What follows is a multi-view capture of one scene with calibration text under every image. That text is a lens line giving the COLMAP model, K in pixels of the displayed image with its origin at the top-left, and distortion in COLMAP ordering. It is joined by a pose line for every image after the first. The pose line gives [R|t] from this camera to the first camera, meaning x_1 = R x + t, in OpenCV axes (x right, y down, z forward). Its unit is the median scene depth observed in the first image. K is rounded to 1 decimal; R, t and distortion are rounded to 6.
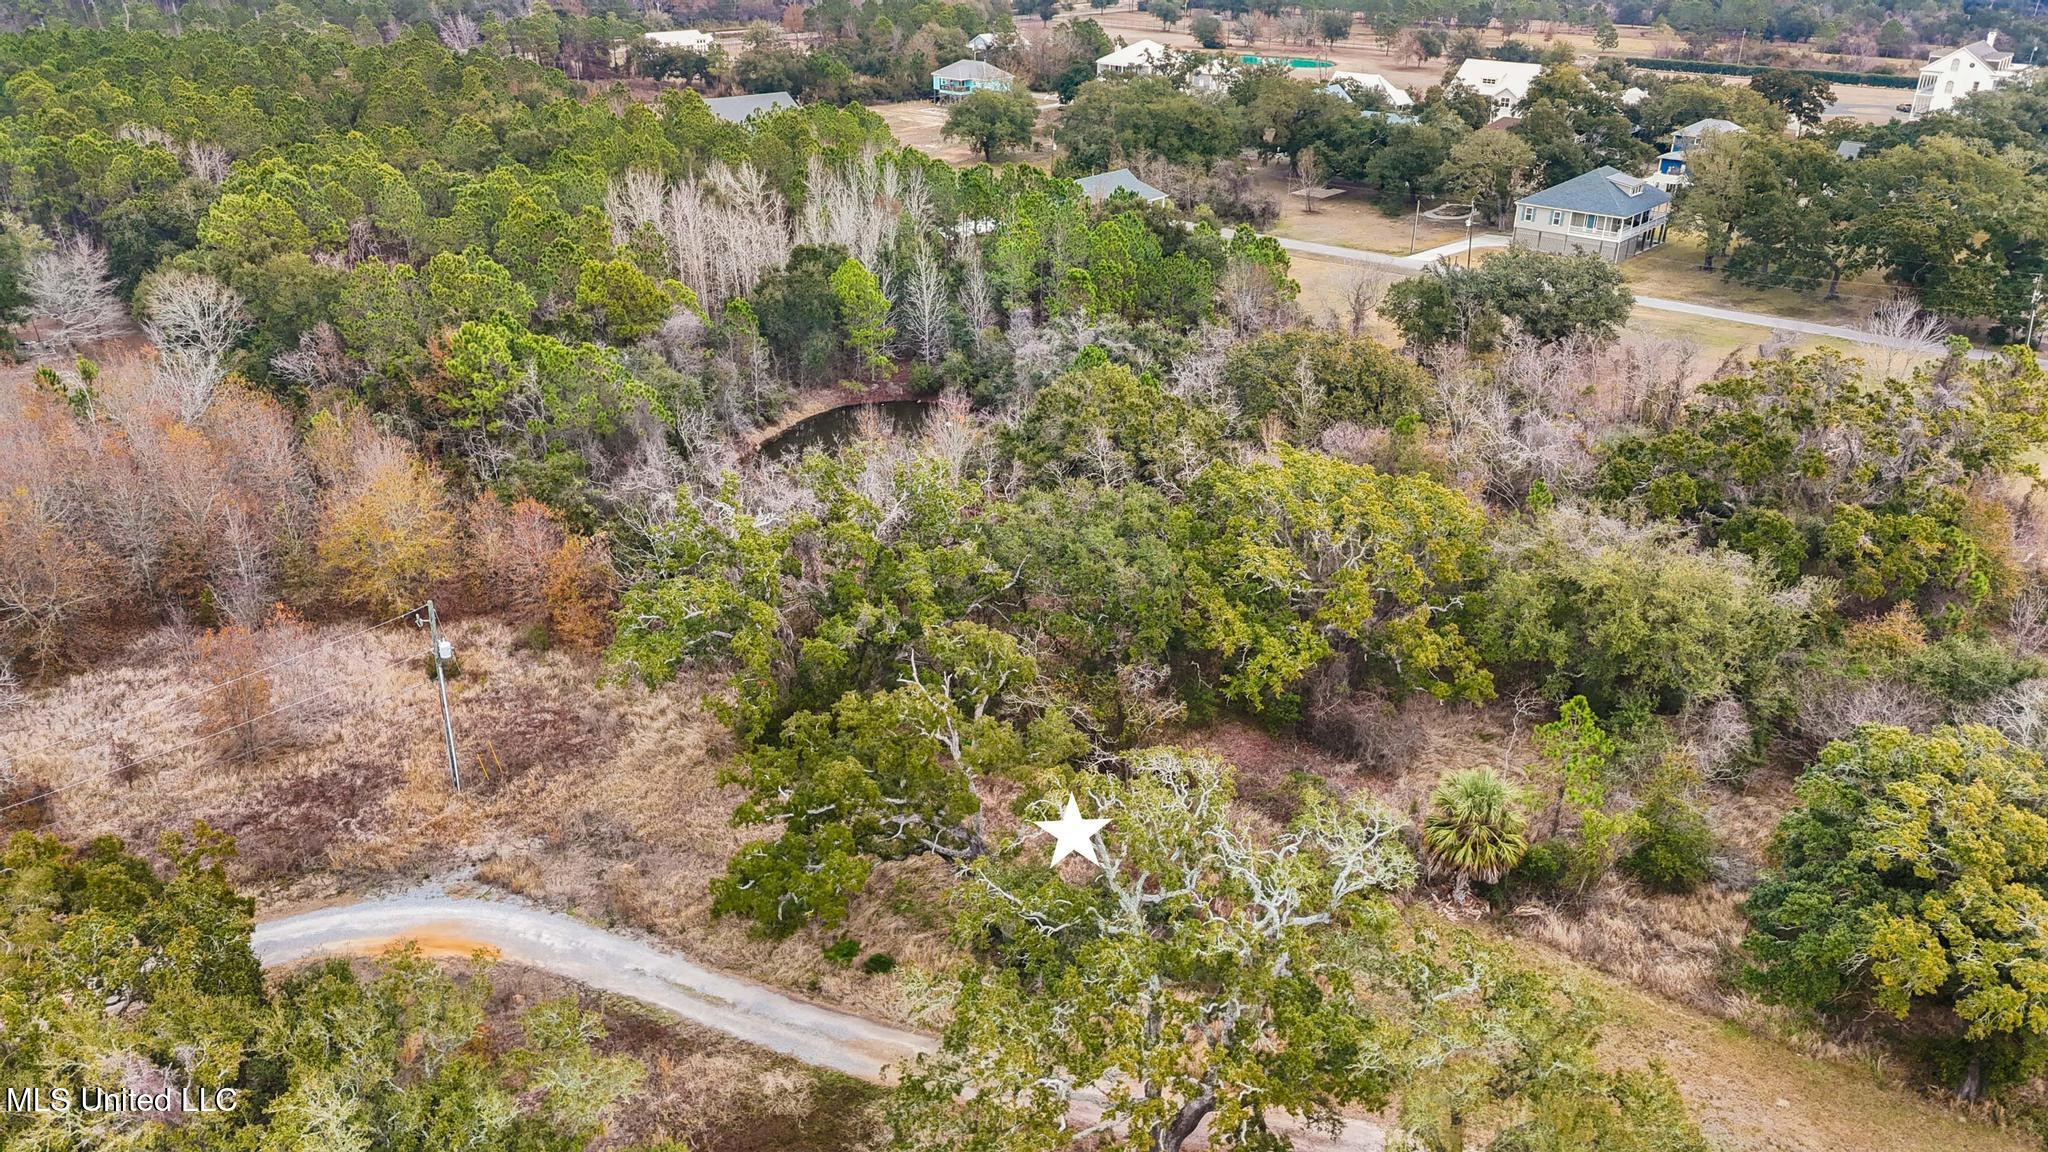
lens RADIAL K [[1416.9, 0, 1021.7], [0, 1416.9, 570.0], [0, 0, 1]] dist [0.032215, -0.009502]
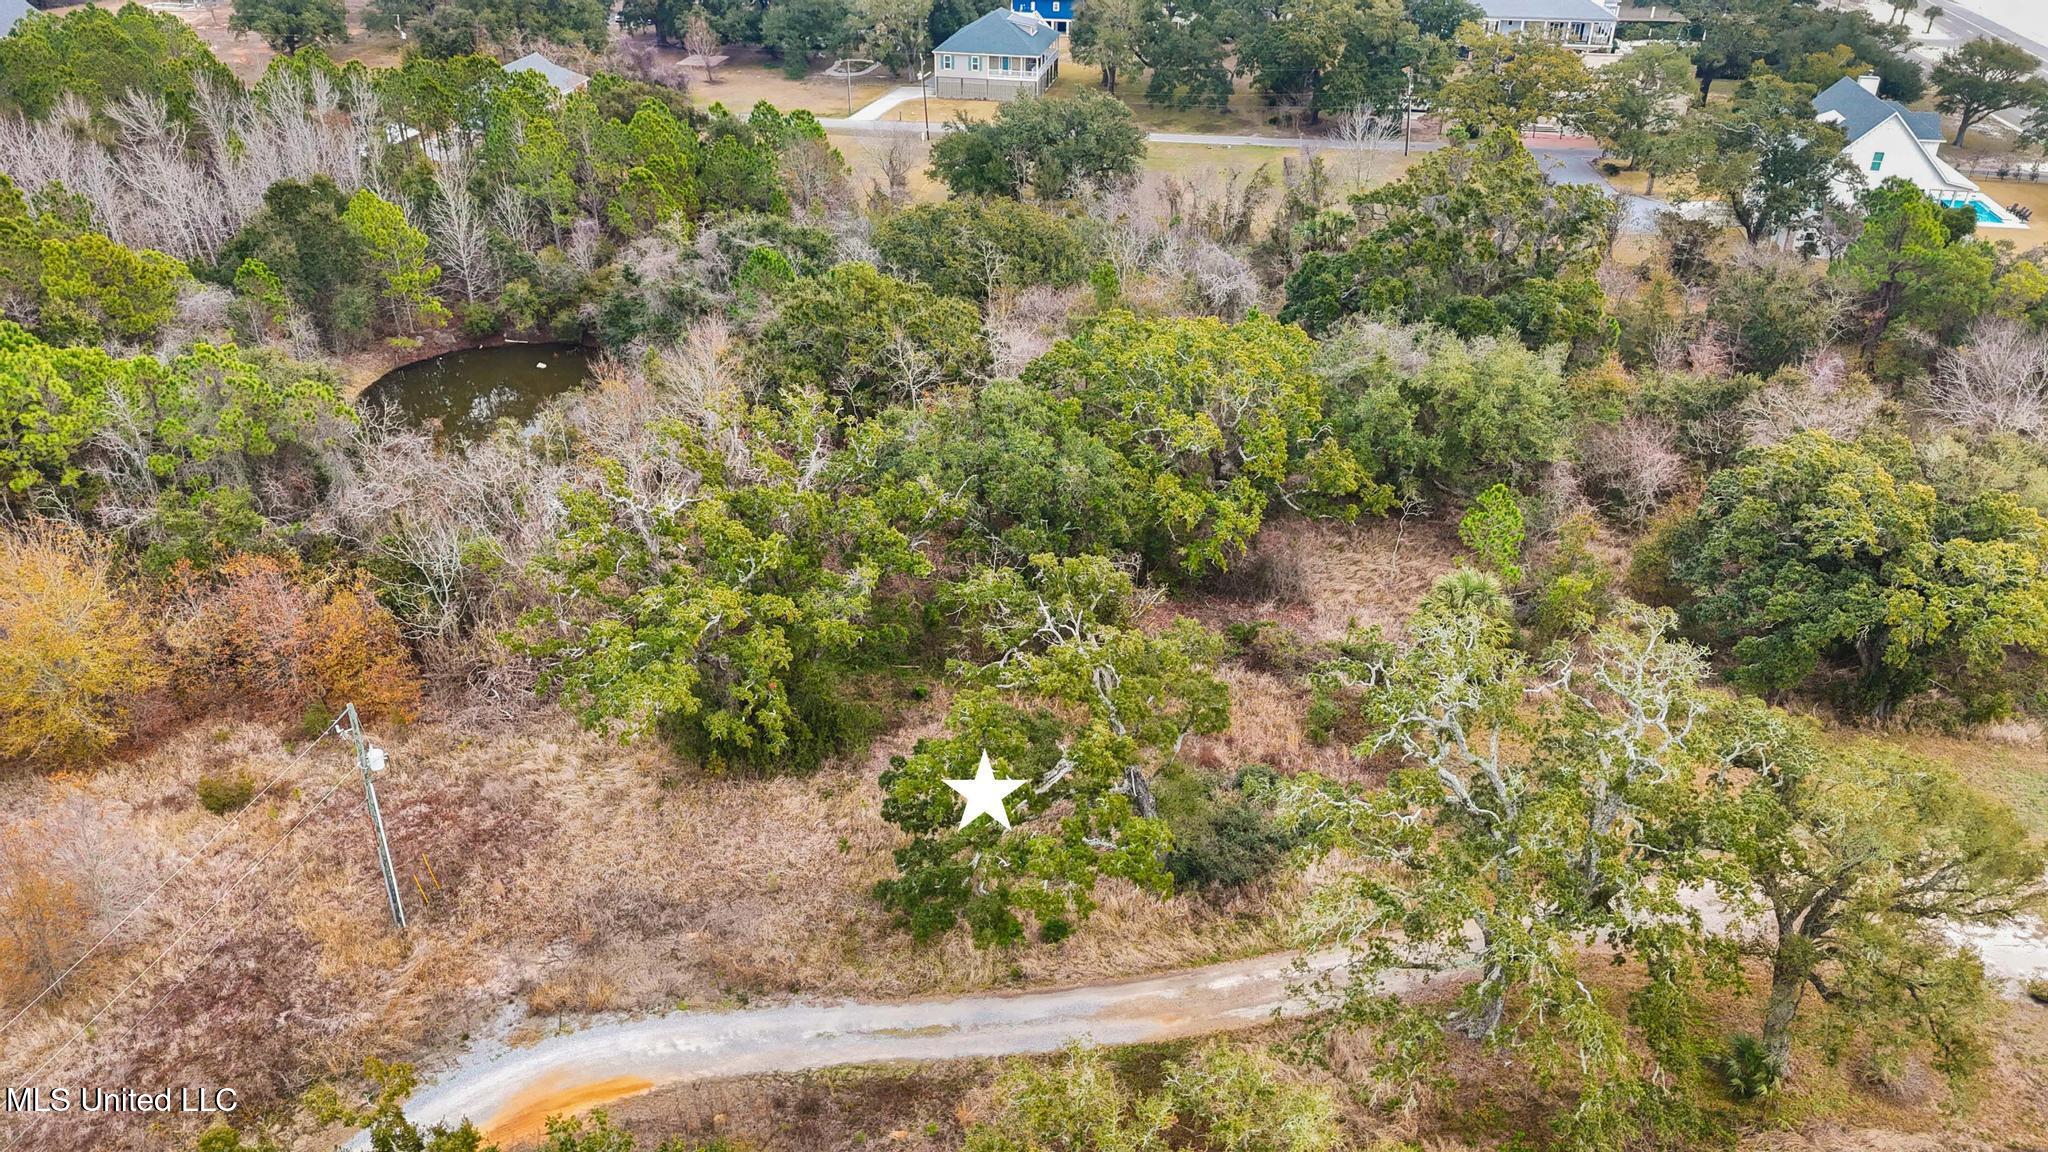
lens RADIAL K [[1416.9, 0, 1024.1], [0, 1416.9, 582.0], [0, 0, 1]] dist [0.032215, -0.009502]
pose [[0.871622, -0.253979, 0.419249, -0.316535], [0.213673, 0.966625, 0.141350, -0.056499], [-0.441156, -0.033622, 0.896800, 0.124240]]
